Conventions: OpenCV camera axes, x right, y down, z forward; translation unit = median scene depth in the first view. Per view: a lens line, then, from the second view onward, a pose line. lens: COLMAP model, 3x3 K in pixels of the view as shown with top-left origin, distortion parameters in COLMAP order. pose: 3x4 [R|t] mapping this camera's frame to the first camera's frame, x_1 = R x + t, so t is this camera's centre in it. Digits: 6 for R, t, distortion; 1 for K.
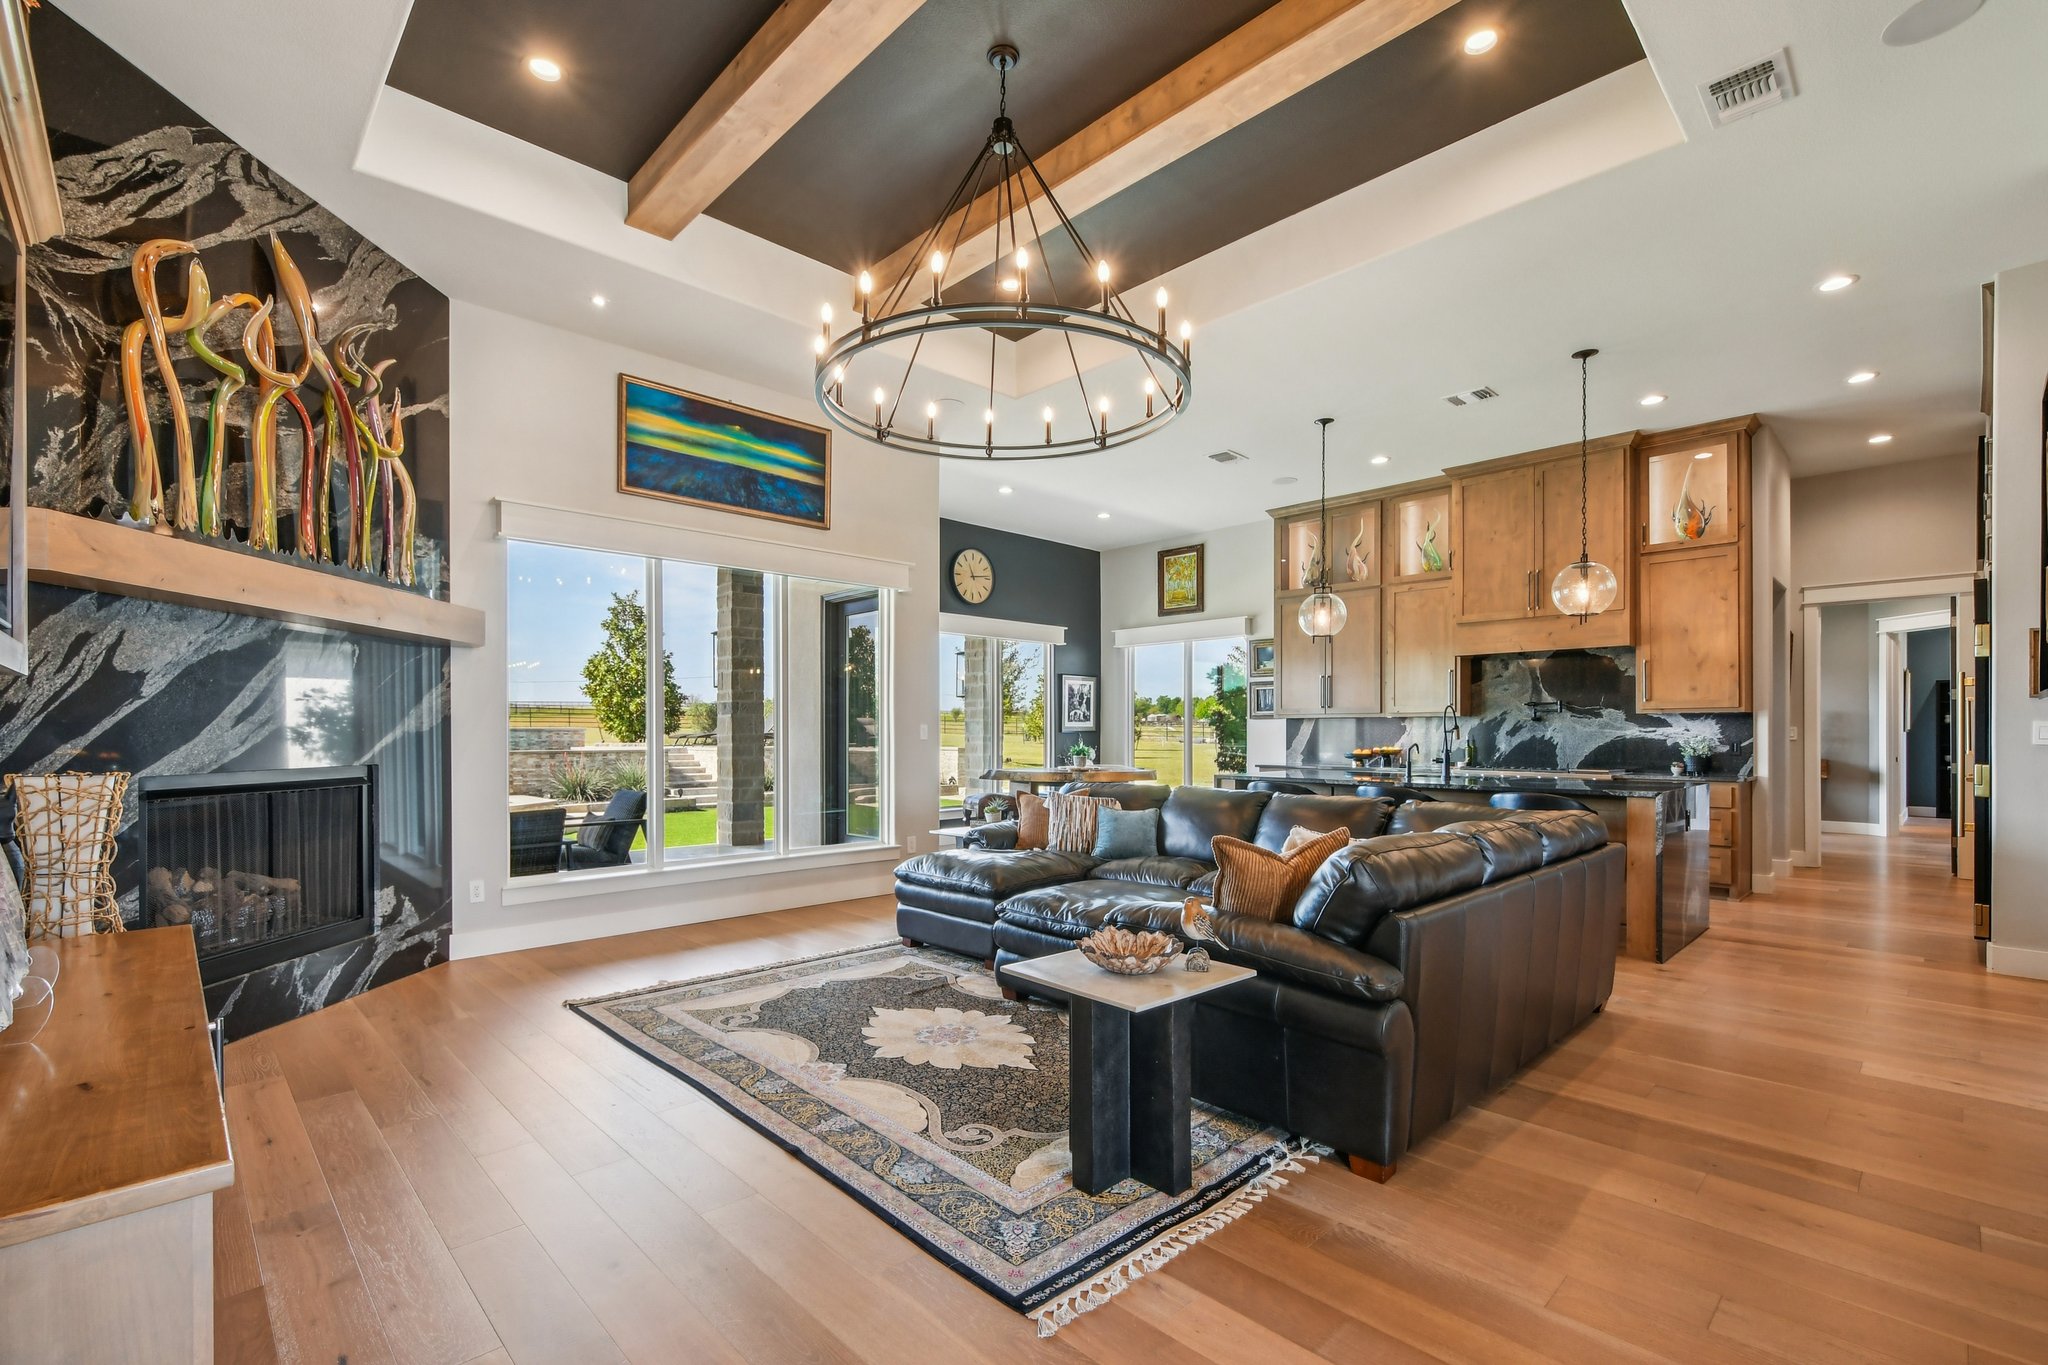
lens RADIAL K [[905.8, 0, 1022.6], [0, 905.8, 736.9], [0, 0, 1]] dist [0.001229, -0.004127]
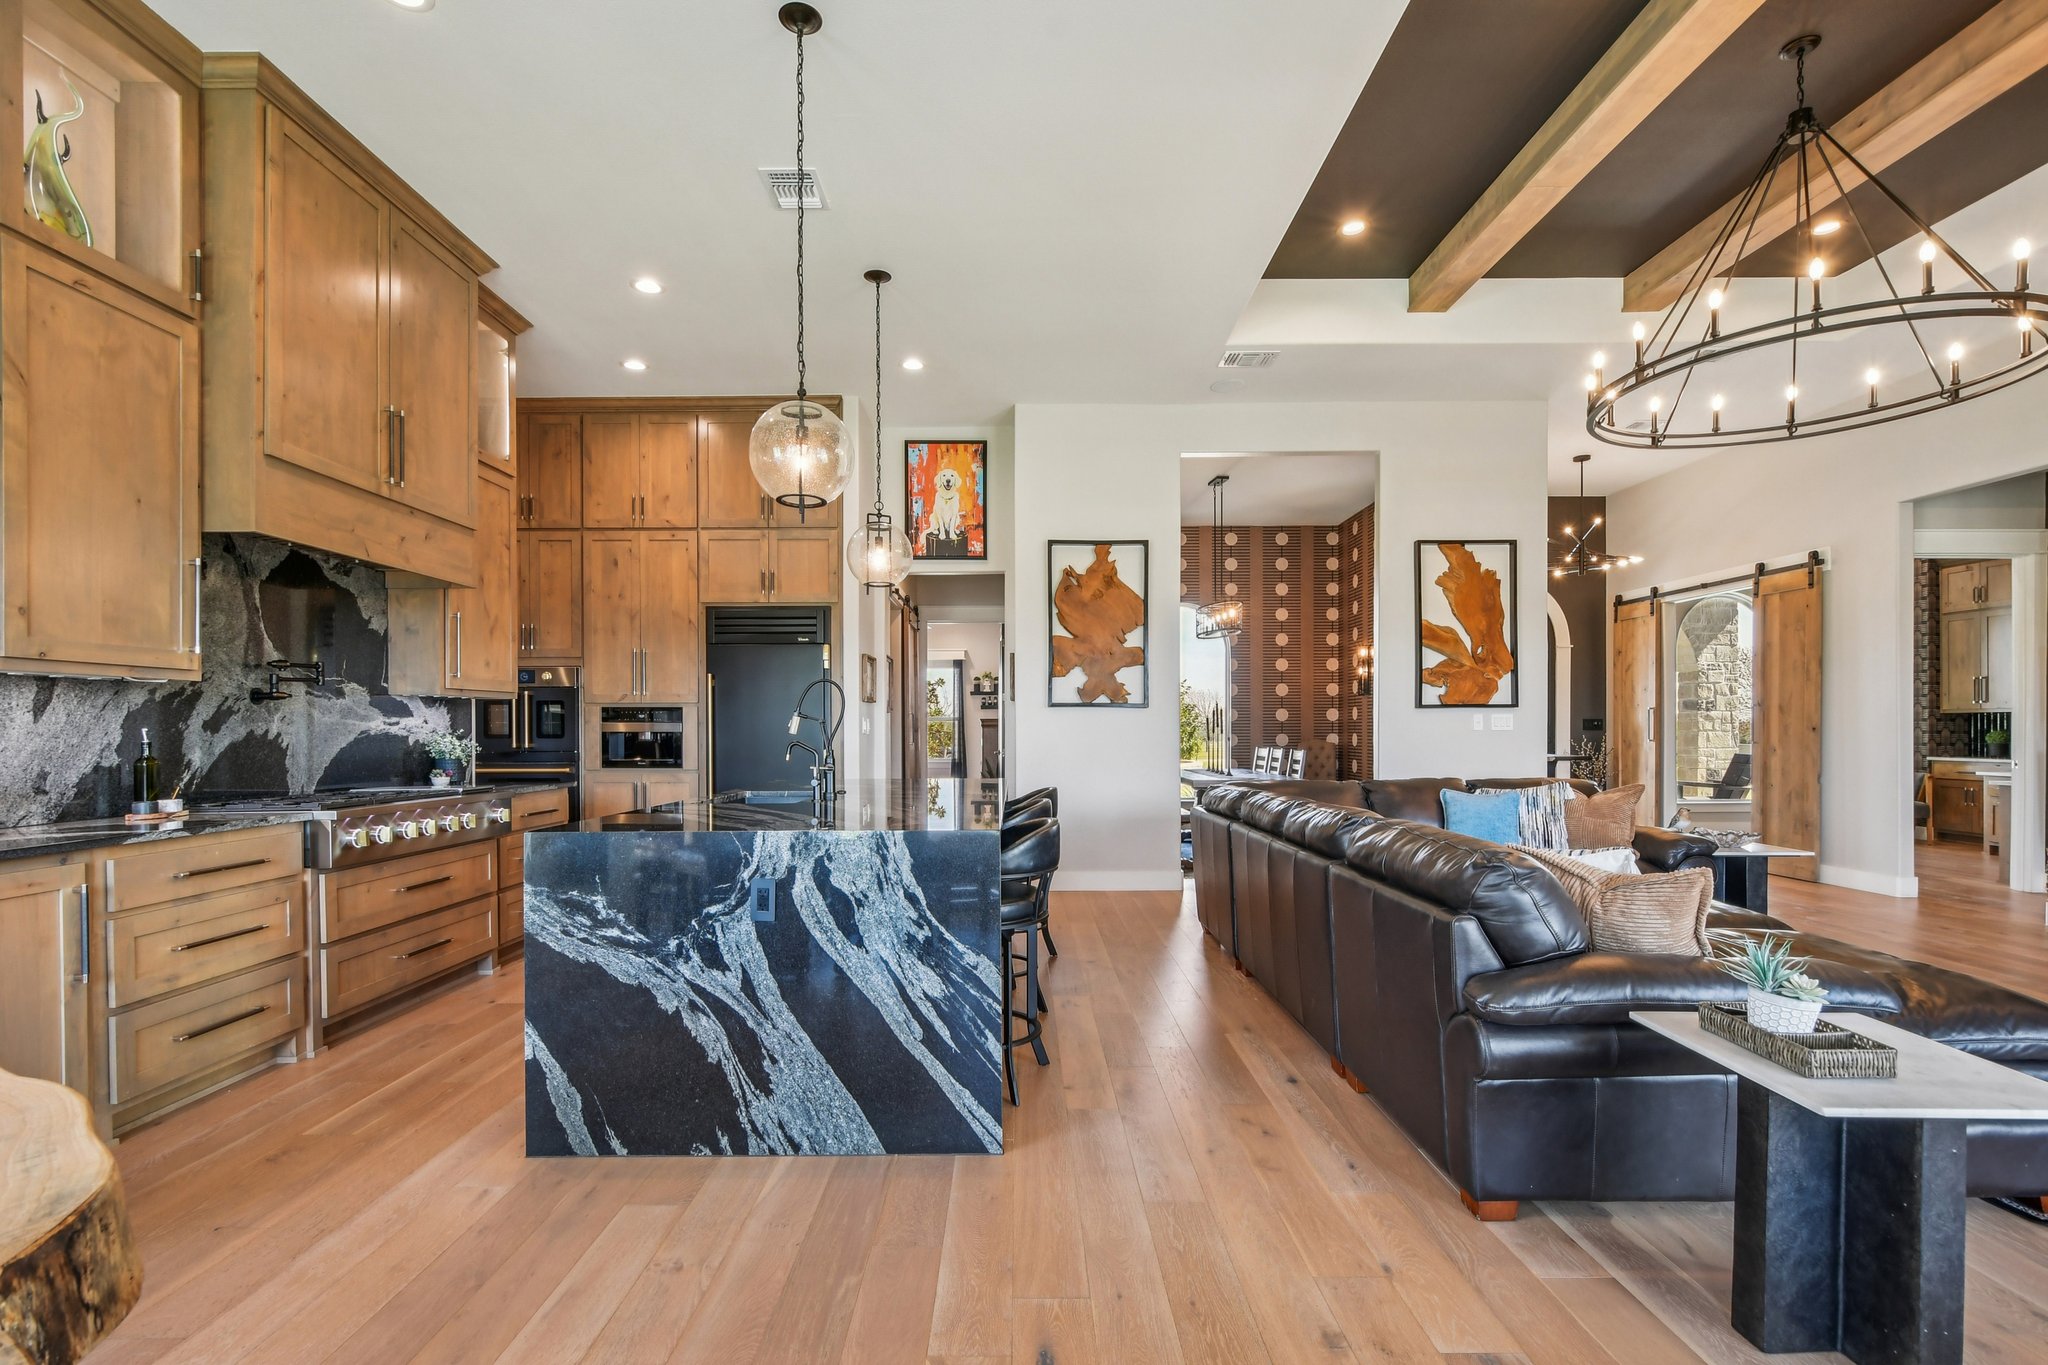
lens RADIAL K [[905.8, 0, 1018.6], [0, 905.8, 733.4], [0, 0, 1]] dist [0.001229, -0.004127]
pose [[-0.720376, -0.003128, 0.693576, -0.043625], [0.003679, 0.999959, 0.008331, -0.002445], [-0.693573, 0.008553, -0.720335, 1.027544]]
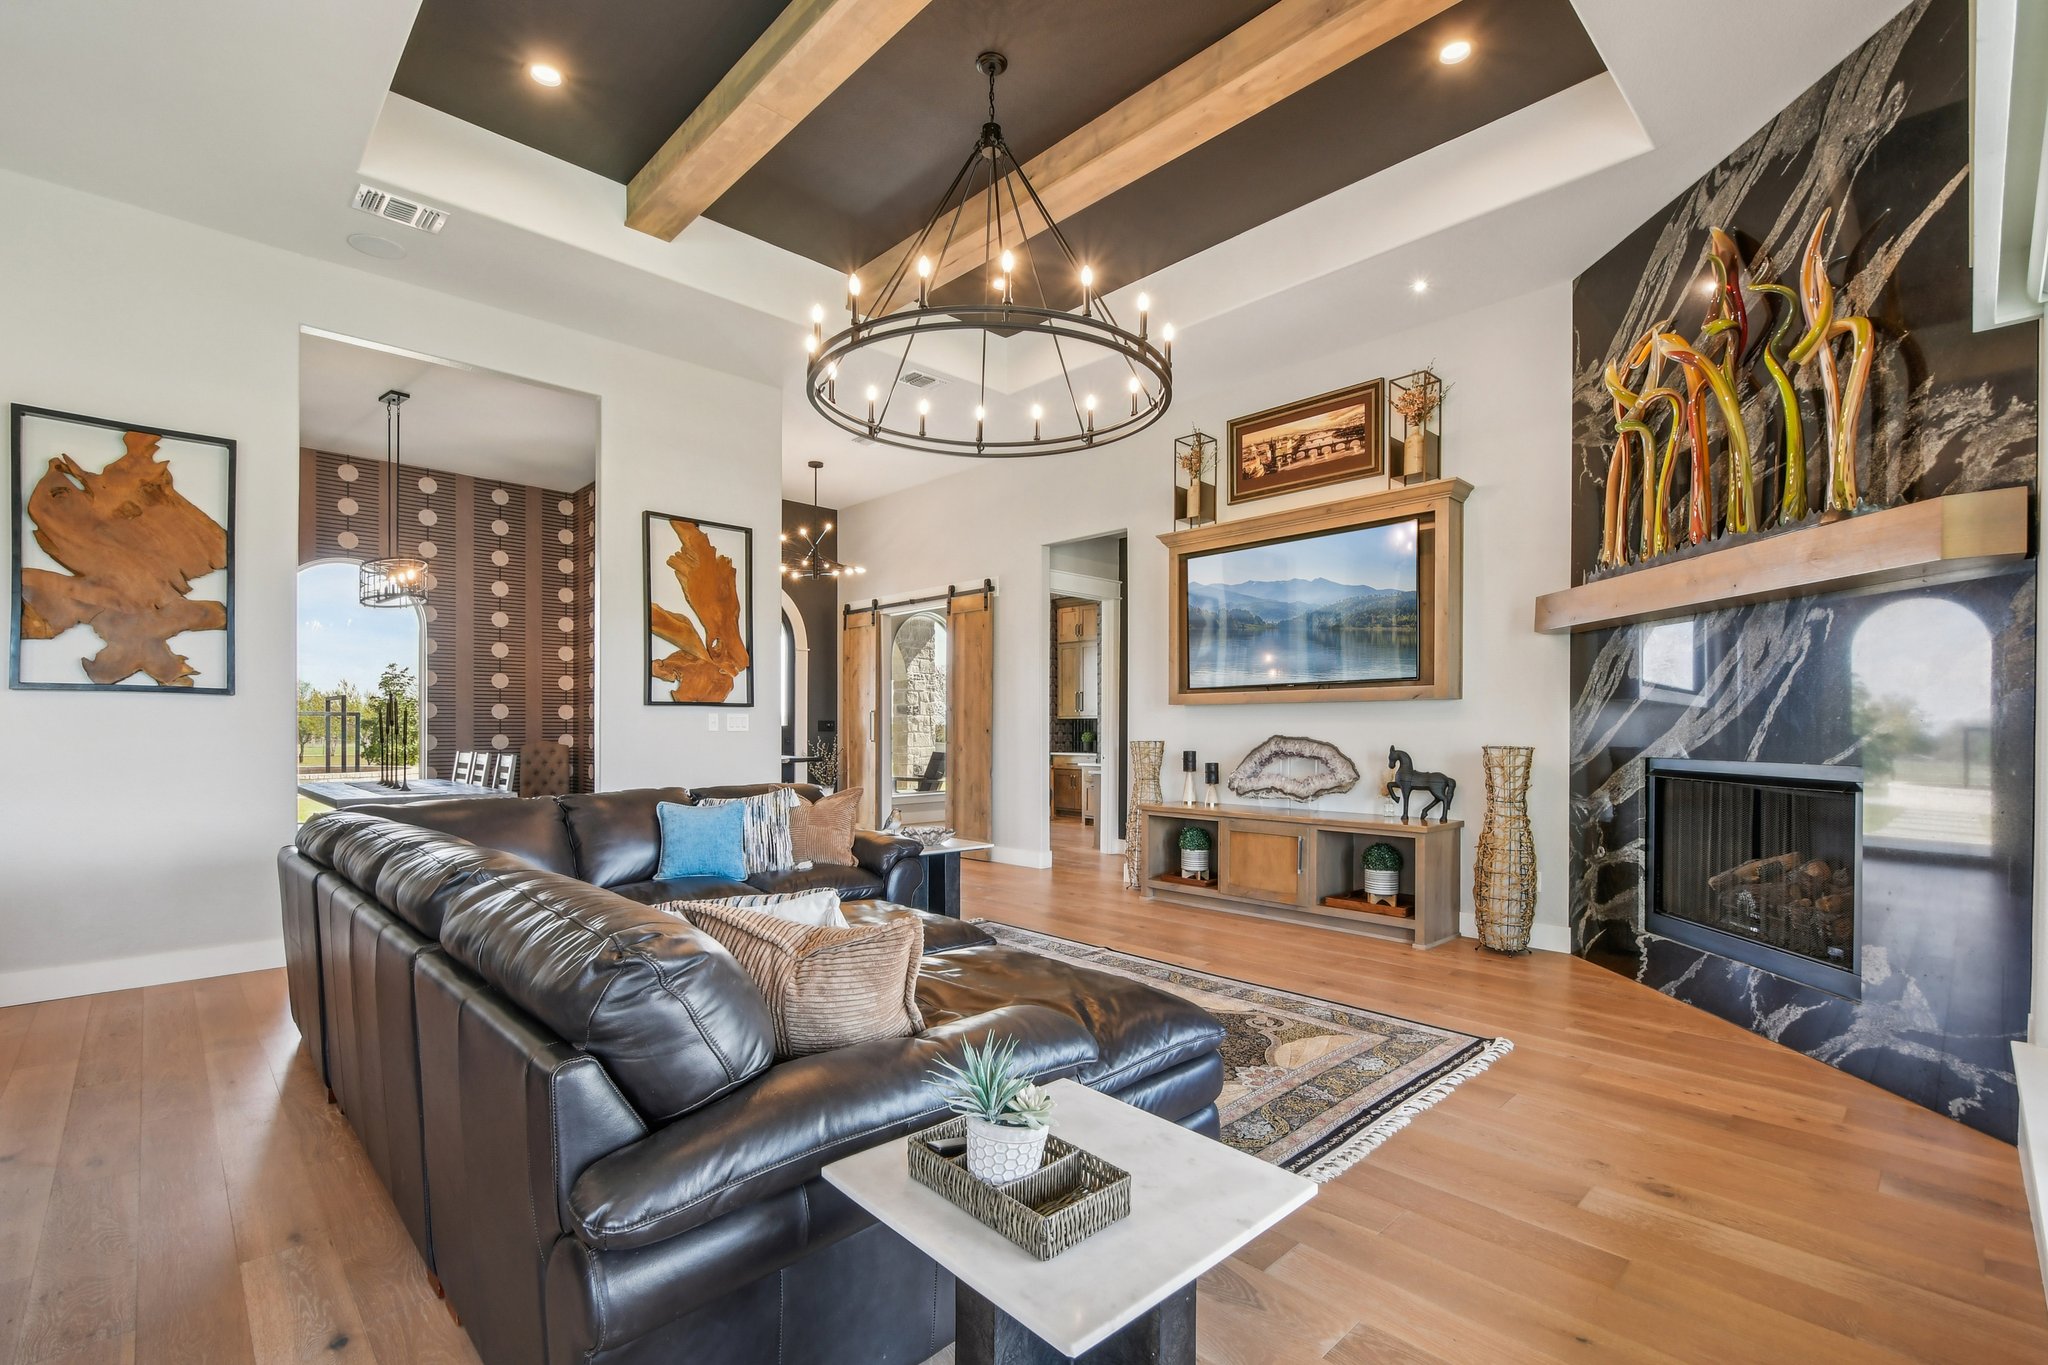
lens RADIAL K [[905.8, 0, 1009.8], [0, 905.8, 730.7], [0, 0, 1]] dist [0.001229, -0.004127]
pose [[-0.999941, -0.004090, 0.010047, -0.026939], [-0.004038, 0.999979, 0.005154, -0.002006], [-0.010068, 0.005113, -0.999936, 0.892370]]
